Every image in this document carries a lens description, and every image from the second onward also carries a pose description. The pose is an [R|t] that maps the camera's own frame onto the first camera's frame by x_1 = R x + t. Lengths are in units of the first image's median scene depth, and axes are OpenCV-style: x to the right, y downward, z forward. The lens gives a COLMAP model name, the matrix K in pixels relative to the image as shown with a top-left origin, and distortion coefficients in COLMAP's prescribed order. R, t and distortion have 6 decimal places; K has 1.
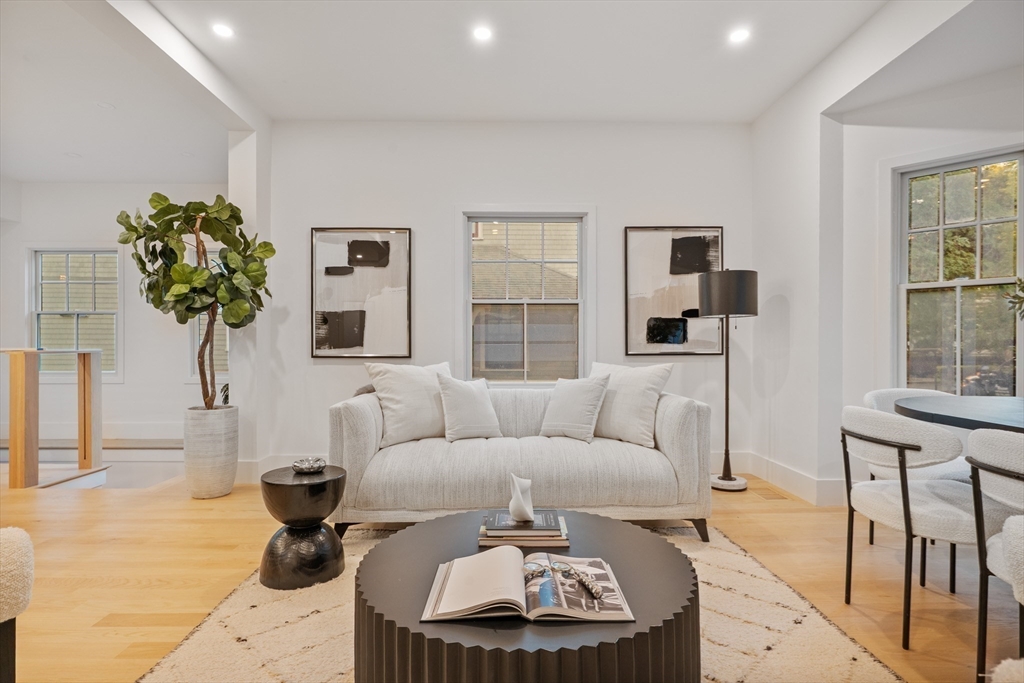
lens RADIAL K [[524.3, 0, 507.7], [0, 524.3, 349.5], [0, 0, 1]] dist [0.003450, 0.000748]
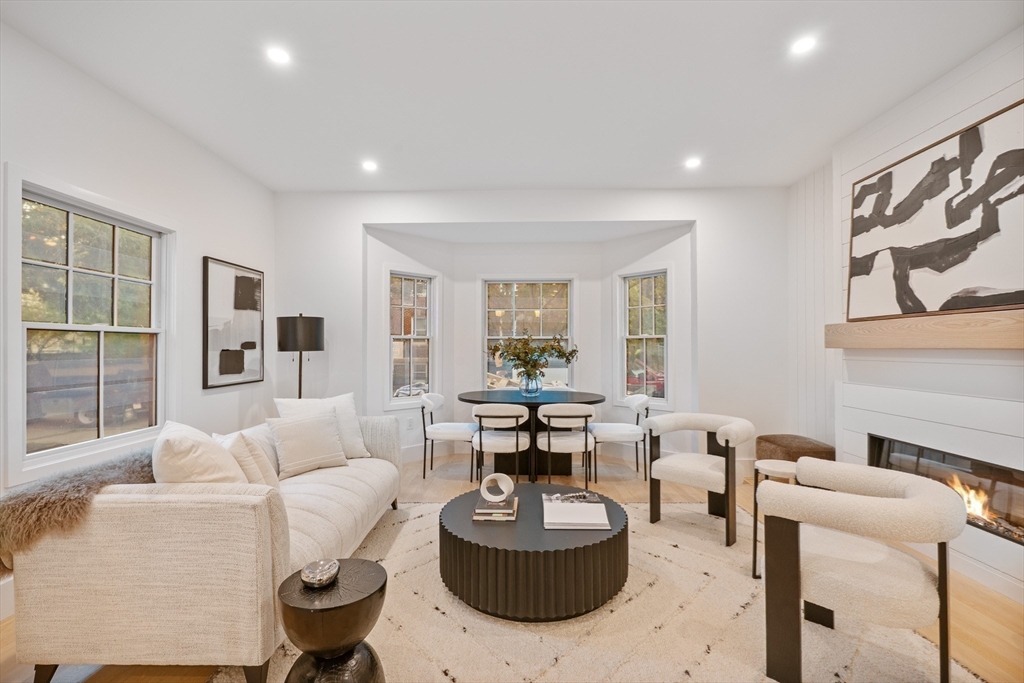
lens RADIAL K [[461.8, 0, 514.6], [0, 461.8, 344.7], [0, 0, 1]] dist [-0.001316, -0.000219]
pose [[0.024977, 0.004575, 0.999678, -0.615724], [0.006870, 0.999965, -0.004748, -0.062617], [-0.999664, 0.006987, 0.024945, 0.411257]]
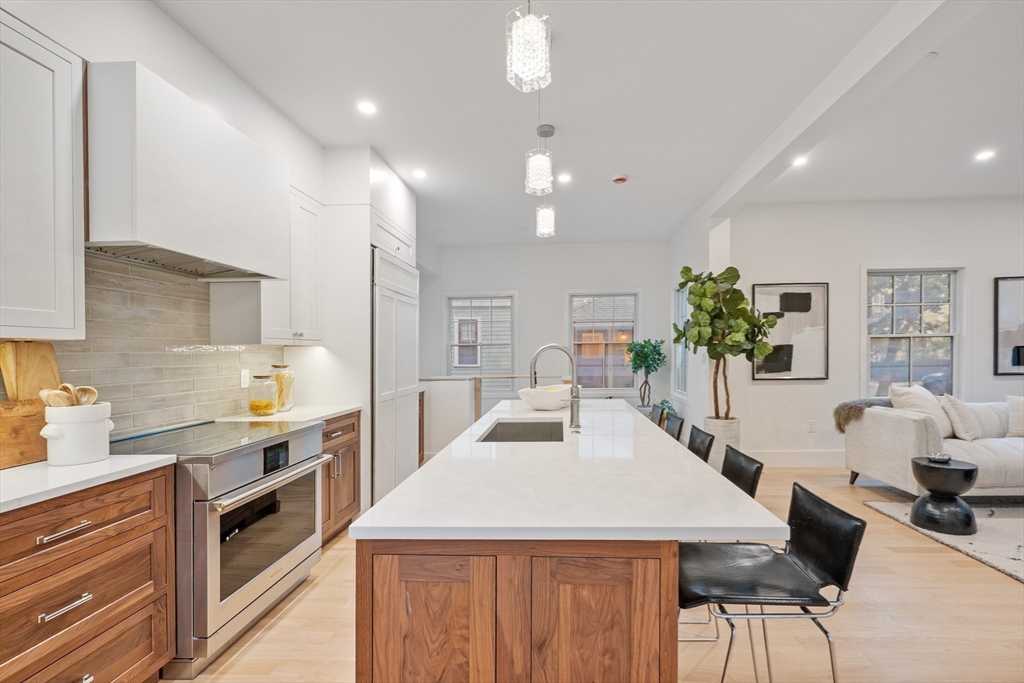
lens RADIAL K [[476.0, 0, 535.4], [0, 476.0, 363.8], [0, 0, 1]] dist [-0.000184, -0.000153]
pose [[0.997880, -0.014128, -0.063536, -0.858705], [0.015160, 0.999760, 0.015798, -0.054098], [0.063298, -0.016728, 0.997854, -0.268218]]
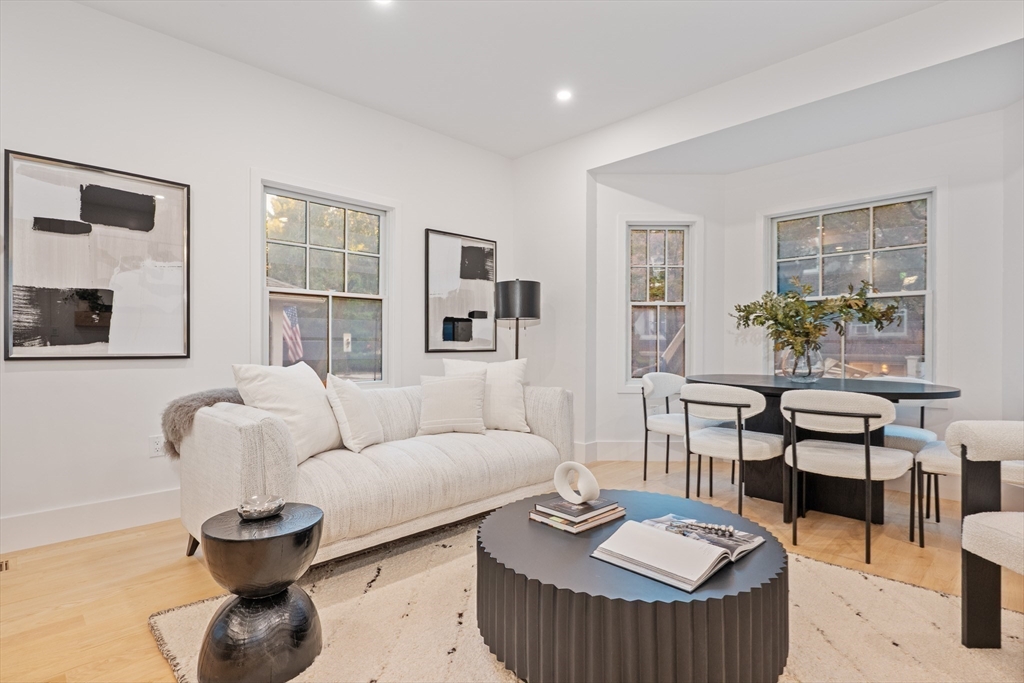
lens RADIAL K [[516.3, 0, 511.0], [0, 516.3, 345.5], [0, 0, 1]] dist [0.001538, 0.000285]
pose [[0.720217, 0.001336, 0.693748, -0.366448], [0.001438, 0.999993, -0.003419, 0.001595], [-0.693747, 0.003460, 0.720210, 0.148595]]
